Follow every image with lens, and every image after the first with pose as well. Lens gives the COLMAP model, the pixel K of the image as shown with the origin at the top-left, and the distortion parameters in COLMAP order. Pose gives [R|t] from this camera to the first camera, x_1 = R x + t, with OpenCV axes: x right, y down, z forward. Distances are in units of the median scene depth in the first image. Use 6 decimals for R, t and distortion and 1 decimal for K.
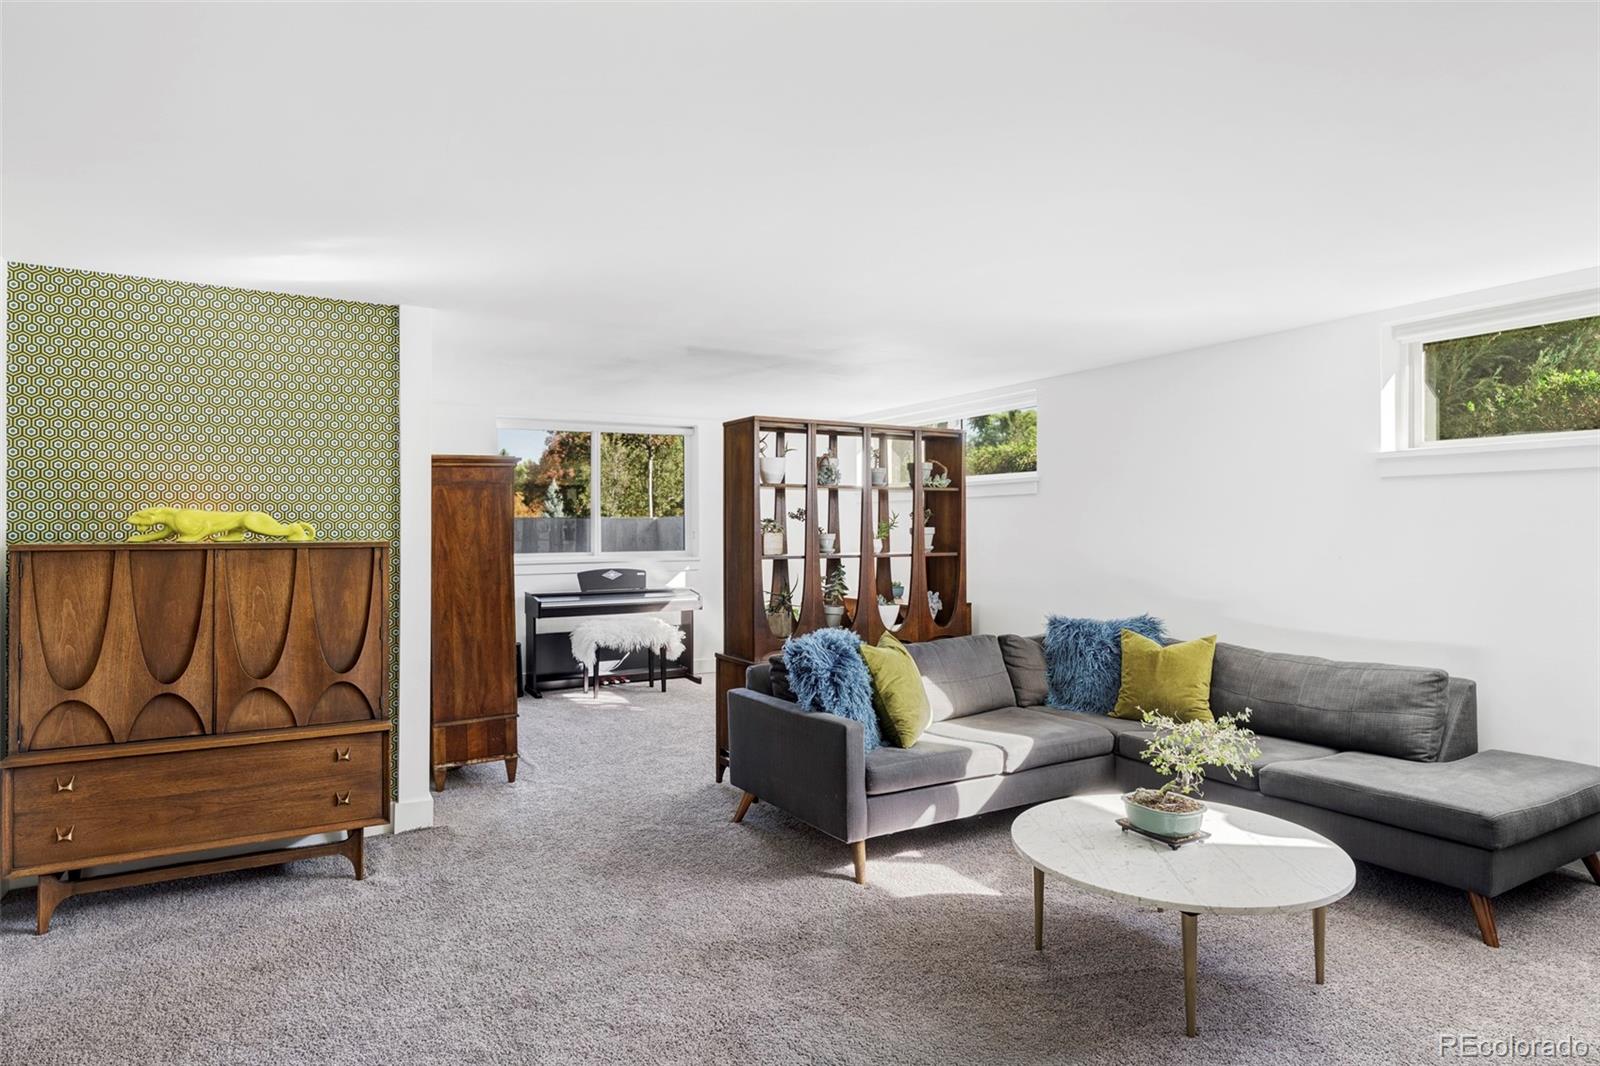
lens RADIAL K [[901.9, 0, 796.0], [0, 901.9, 534.9], [0, 0, 1]] dist [-0.008573, 0.003666]
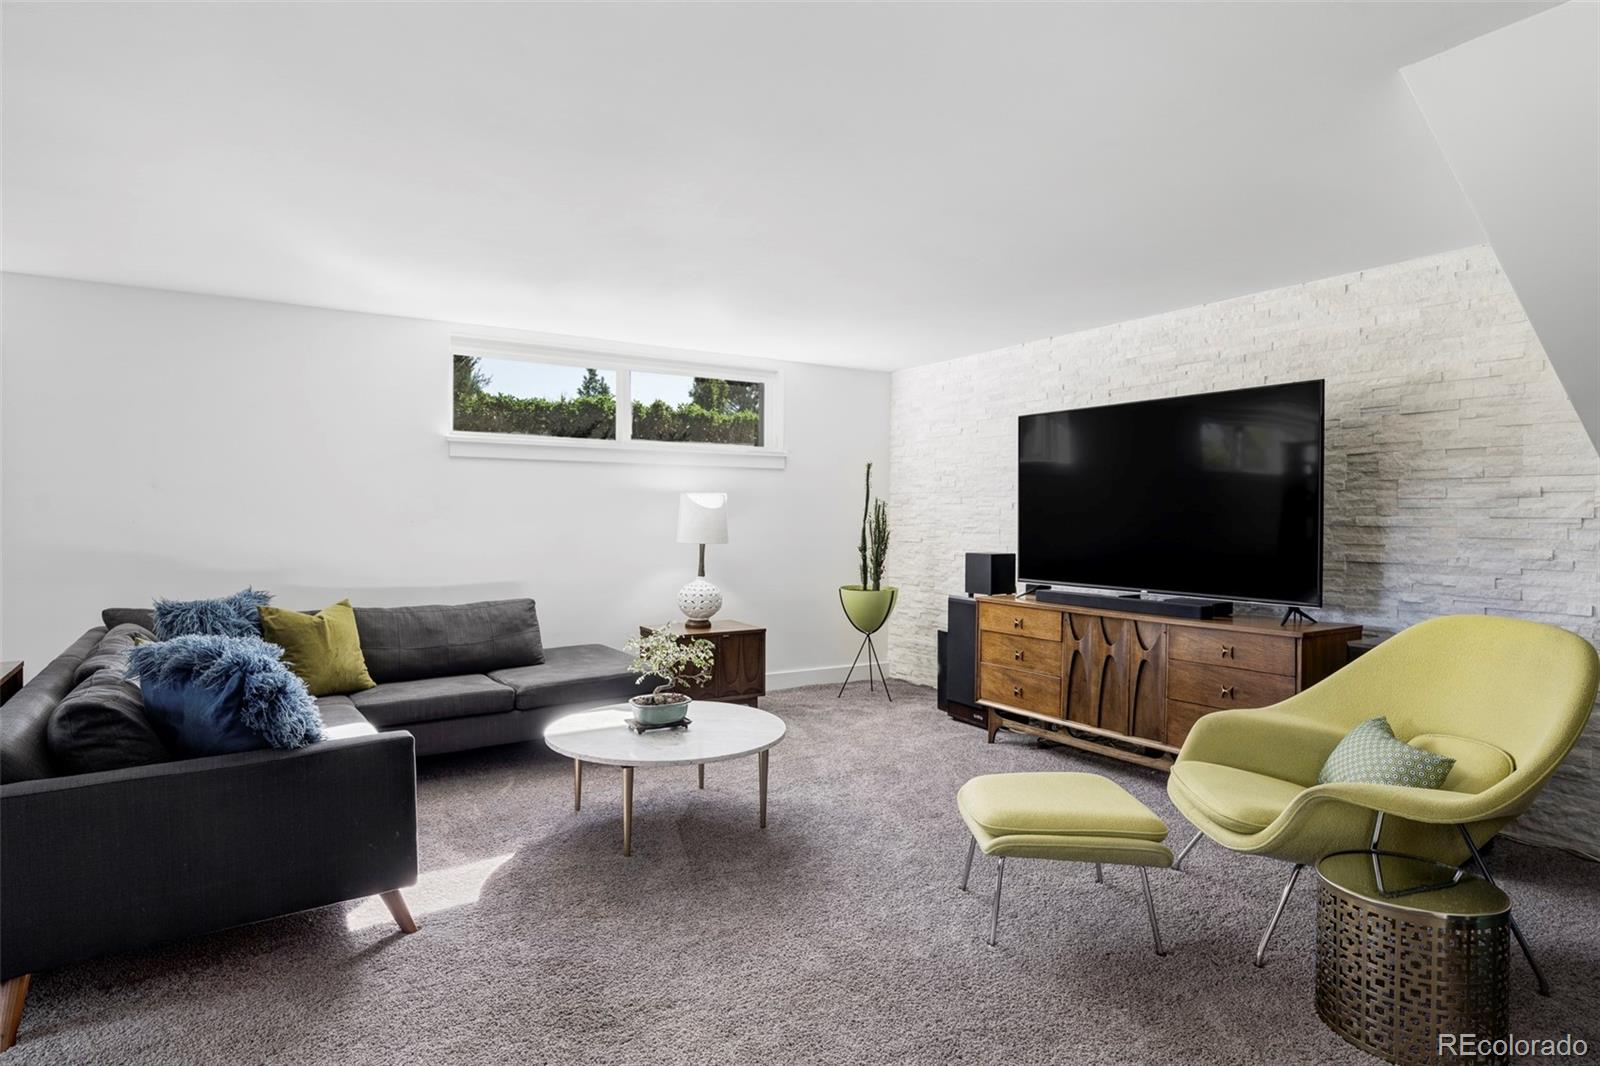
lens RADIAL K [[877.3, 0, 796.2], [0, 877.3, 531.0], [0, 0, 1]] dist [-0.004861, 0.004004]
pose [[-0.053956, -0.019983, 0.998343, -0.667720], [-0.006345, 0.999786, 0.019669, 0.014465], [-0.998523, -0.005273, -0.054071, 0.660586]]
